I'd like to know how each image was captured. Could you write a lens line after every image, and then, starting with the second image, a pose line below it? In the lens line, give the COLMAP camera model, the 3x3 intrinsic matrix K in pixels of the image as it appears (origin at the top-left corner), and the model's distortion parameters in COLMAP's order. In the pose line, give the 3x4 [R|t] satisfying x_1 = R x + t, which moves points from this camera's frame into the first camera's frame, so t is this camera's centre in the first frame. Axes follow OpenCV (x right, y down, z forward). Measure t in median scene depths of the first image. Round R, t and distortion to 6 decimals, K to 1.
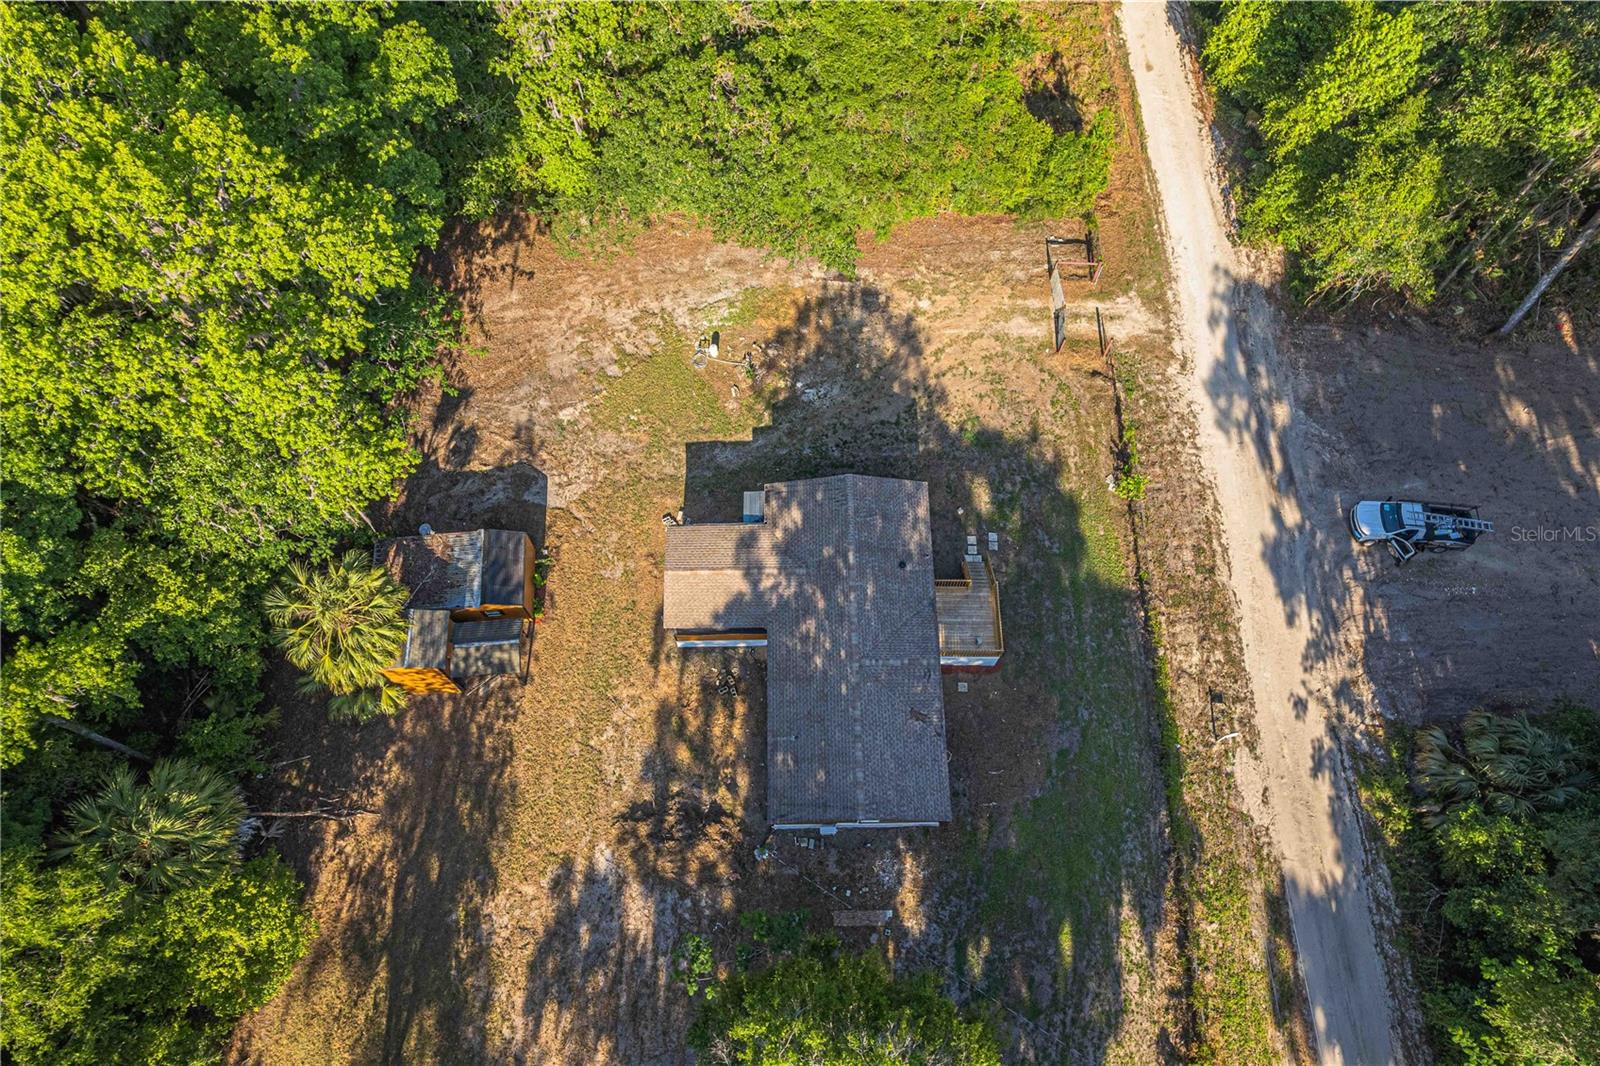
lens RADIAL K [[1033.8, 0, 796.2], [0, 1033.8, 543.2], [0, 0, 1]] dist [-0.077862, 0.068675]
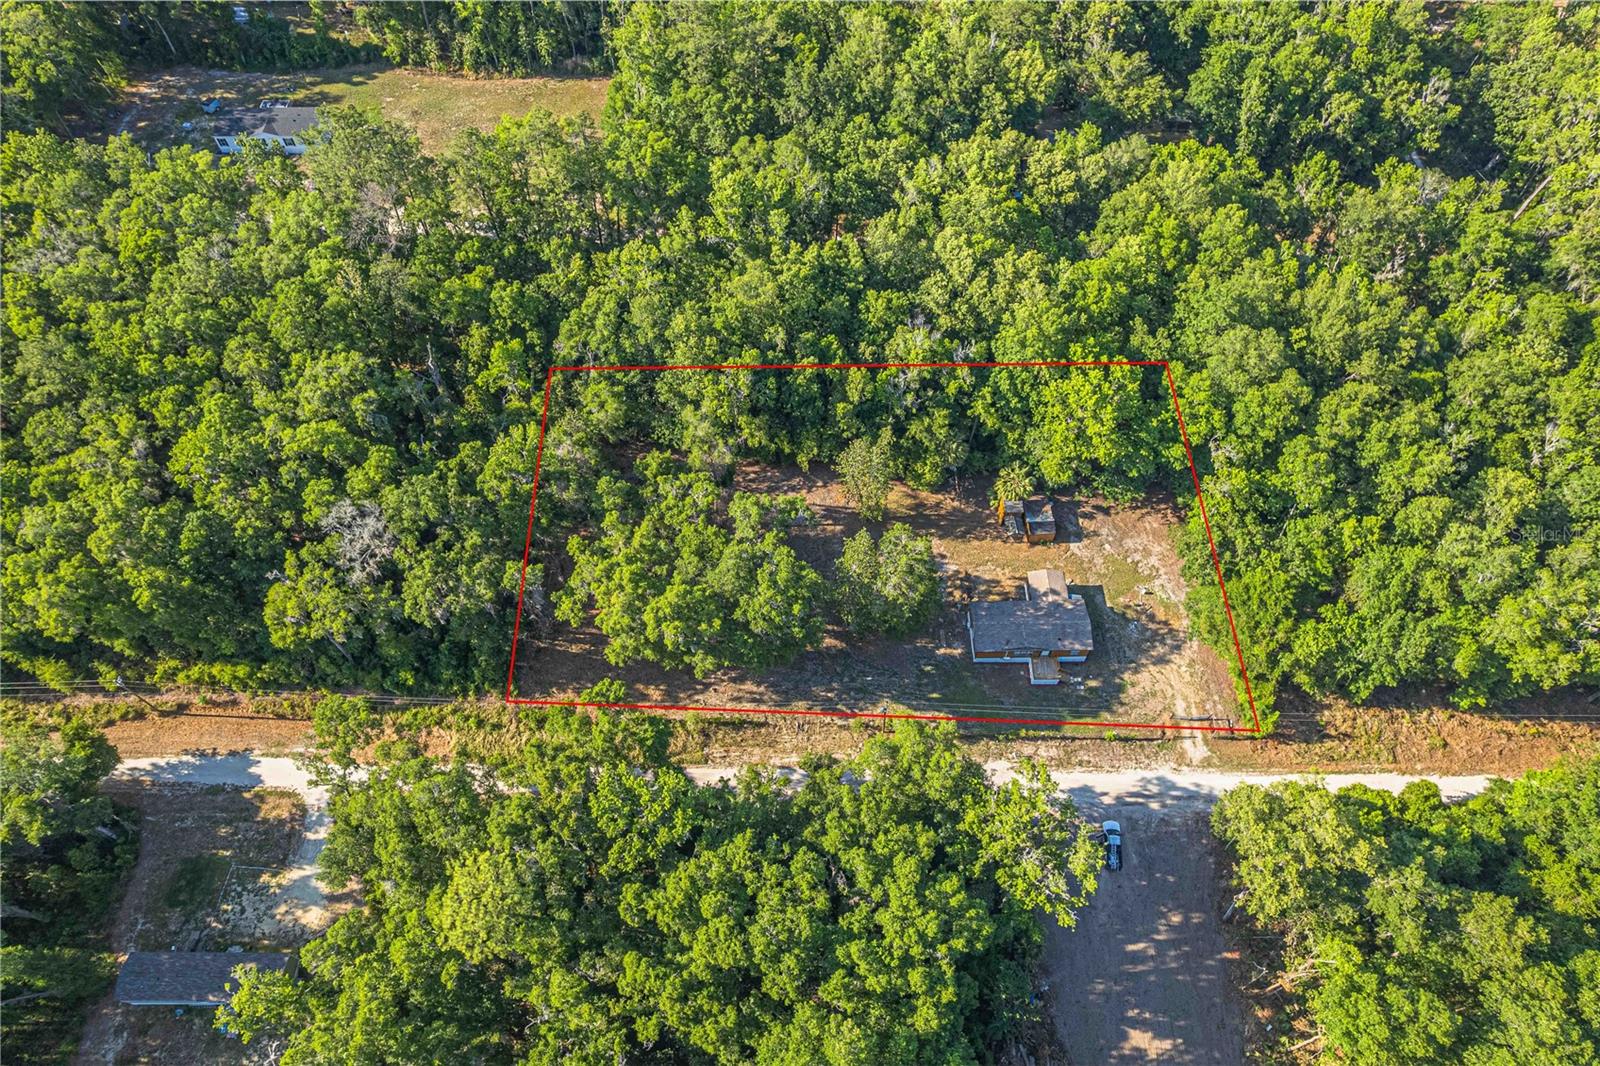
lens RADIAL K [[1033.8, 0, 795.8], [0, 1033.8, 535.7], [0, 0, 1]] dist [-0.077862, 0.068675]
pose [[0.004461, 0.843214, -0.537560, 1.310209], [-0.917143, 0.217689, 0.333856, -0.306795], [0.398533, 0.491531, 0.774319, -1.569662]]
